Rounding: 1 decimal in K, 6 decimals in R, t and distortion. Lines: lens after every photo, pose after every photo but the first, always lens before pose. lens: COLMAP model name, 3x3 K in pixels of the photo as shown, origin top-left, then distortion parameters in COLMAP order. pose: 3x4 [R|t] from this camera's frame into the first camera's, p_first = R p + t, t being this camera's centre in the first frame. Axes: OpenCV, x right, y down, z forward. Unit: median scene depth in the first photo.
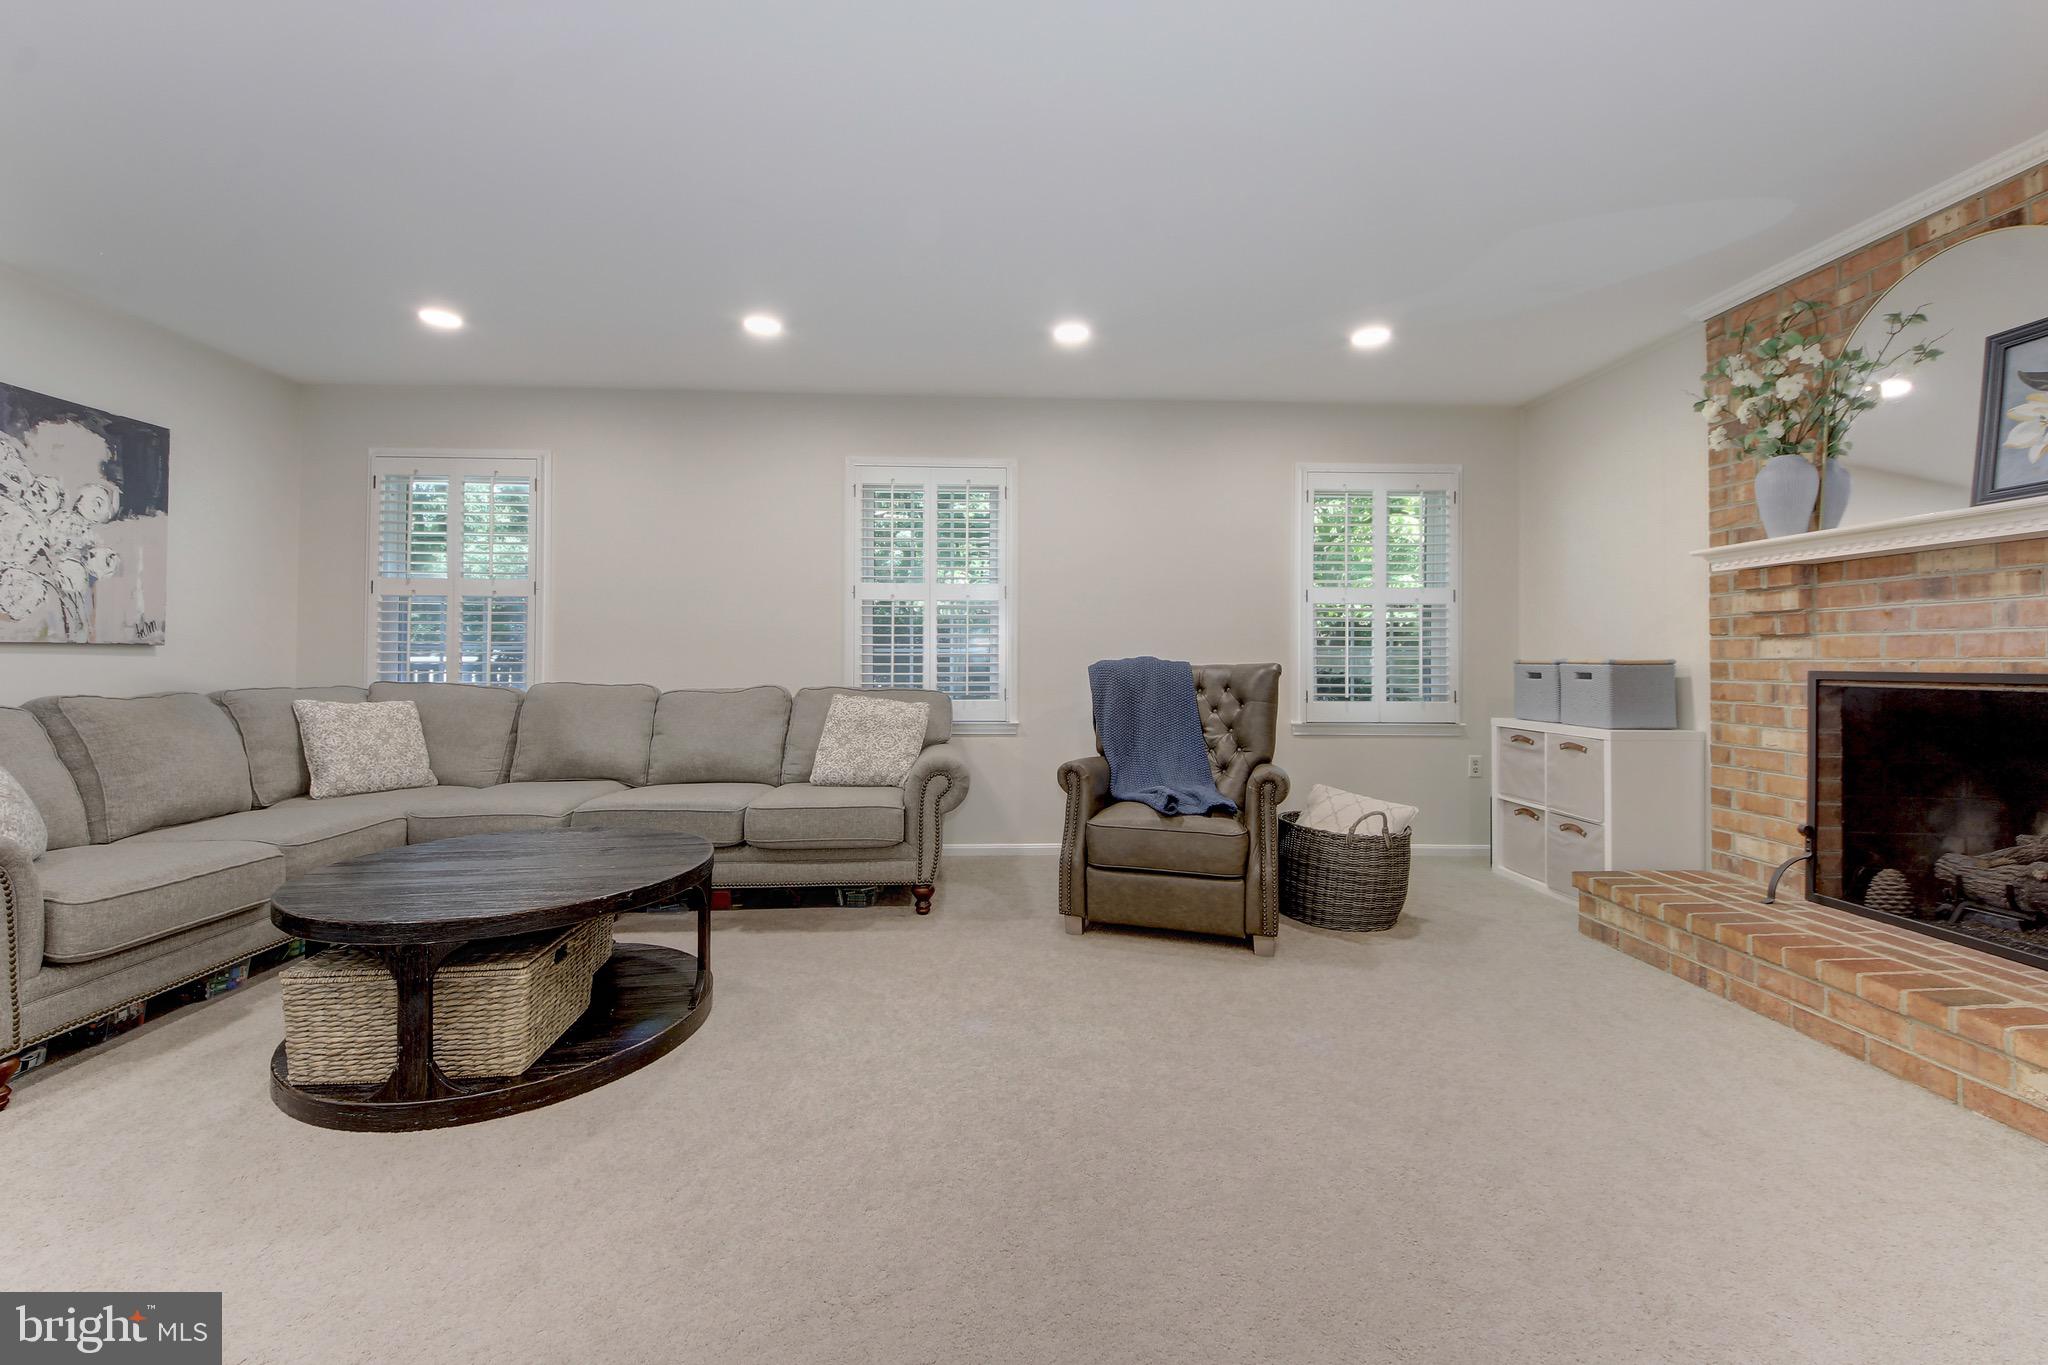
lens RADIAL K [[790.7, 0, 1023.2], [0, 790.7, 651.9], [0, 0, 1]] dist [0.012080, -0.014422]
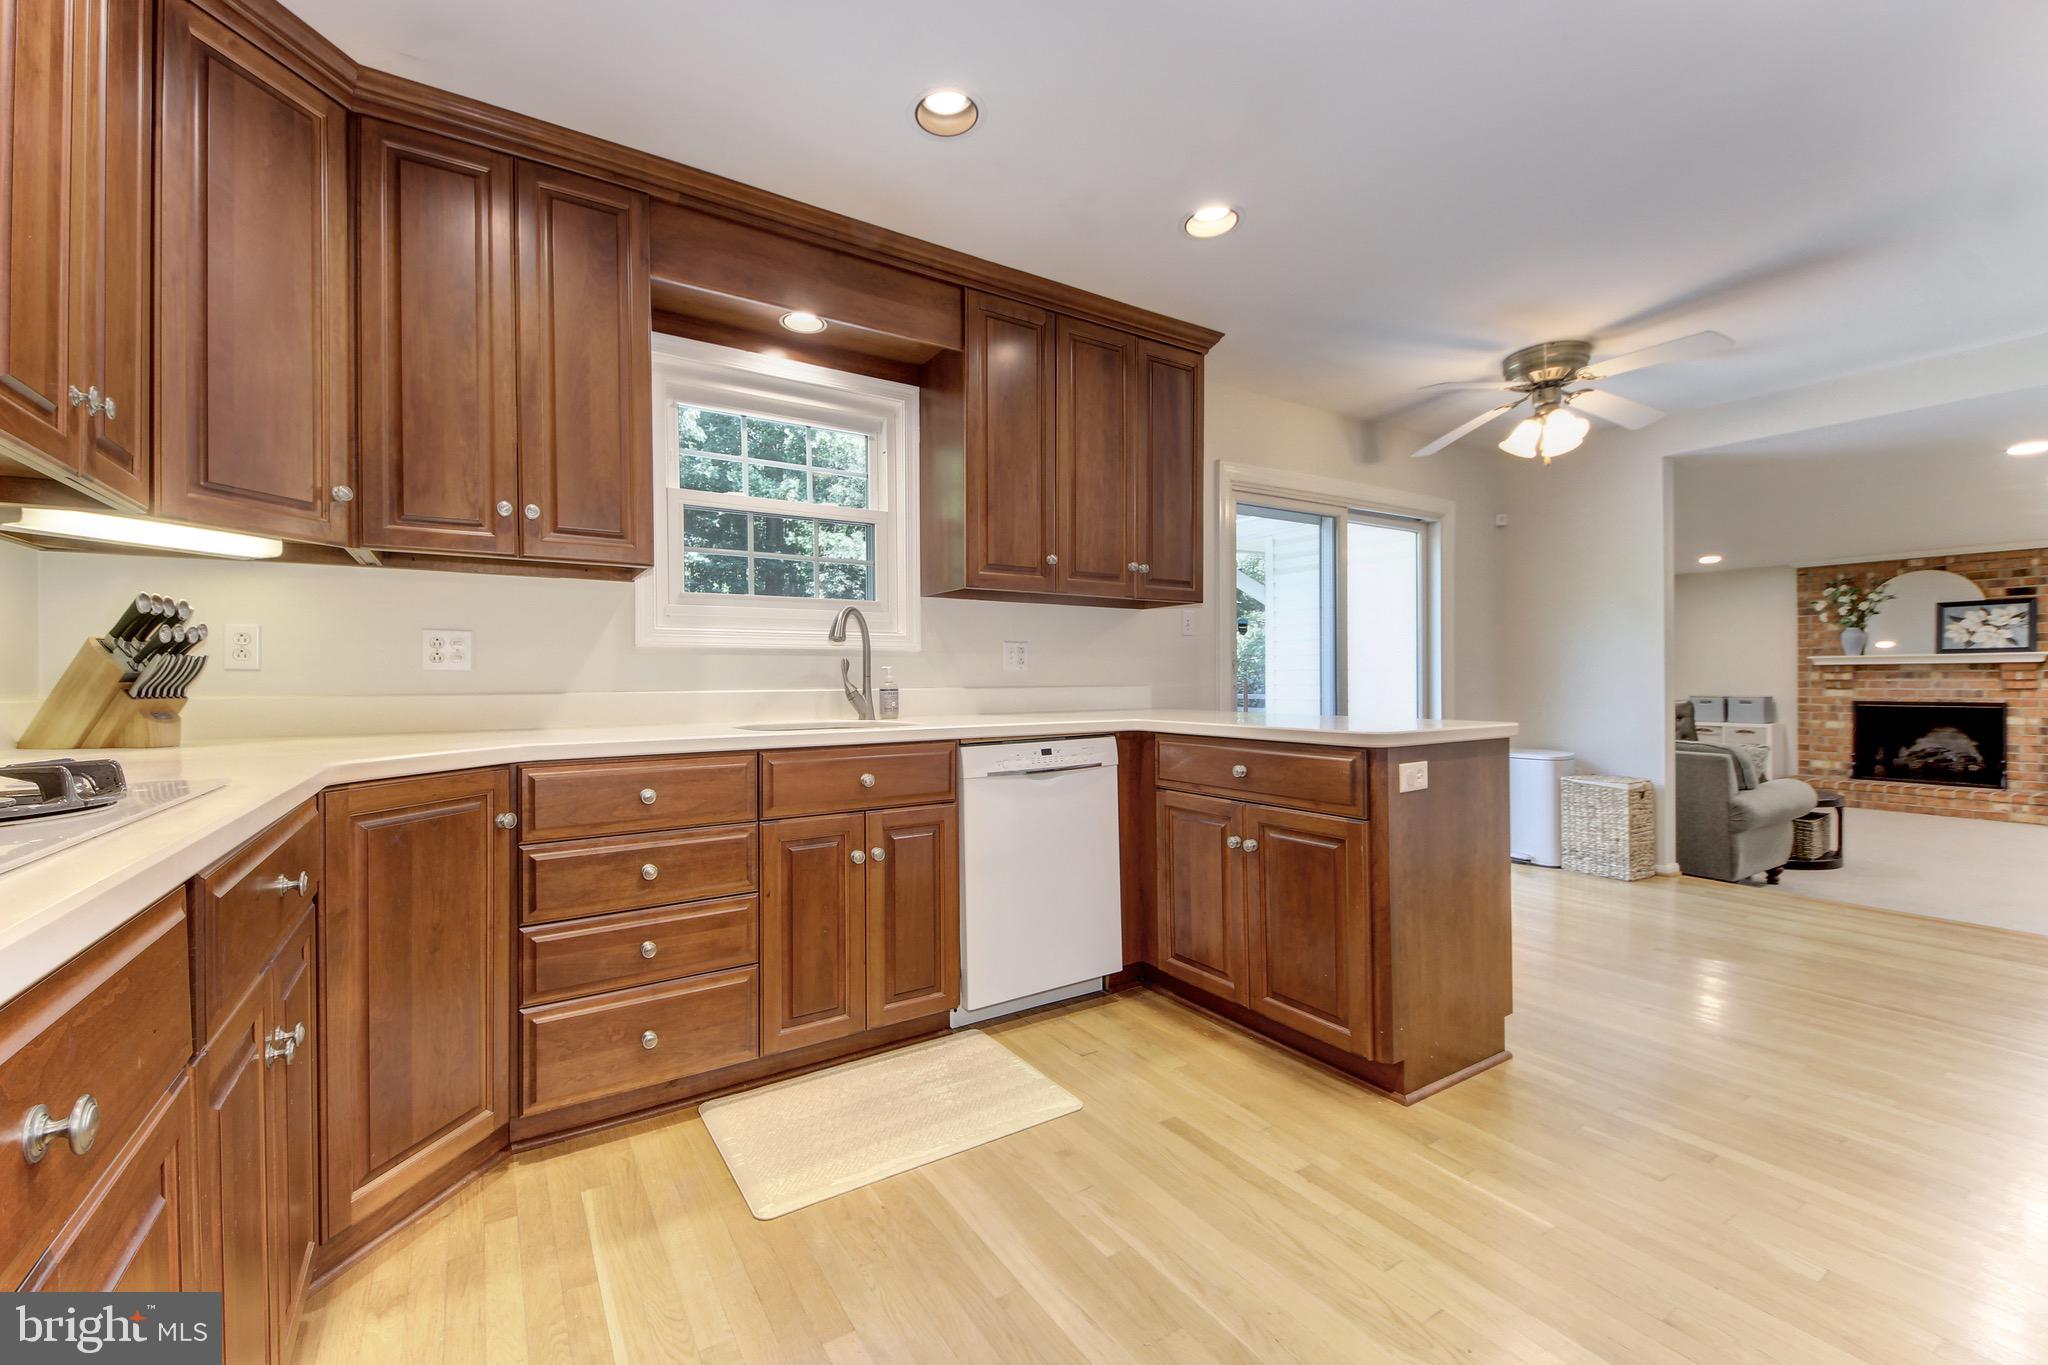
lens RADIAL K [[795.6, 0, 930.8], [0, 795.6, 682.0], [0, 0, 1]] dist [-0.019033, -0.000222]
pose [[0.894028, -0.008607, 0.447928, -3.052707], [0.001380, 0.999864, 0.016457, -0.088589], [-0.448008, -0.014095, 0.893918, -0.029594]]
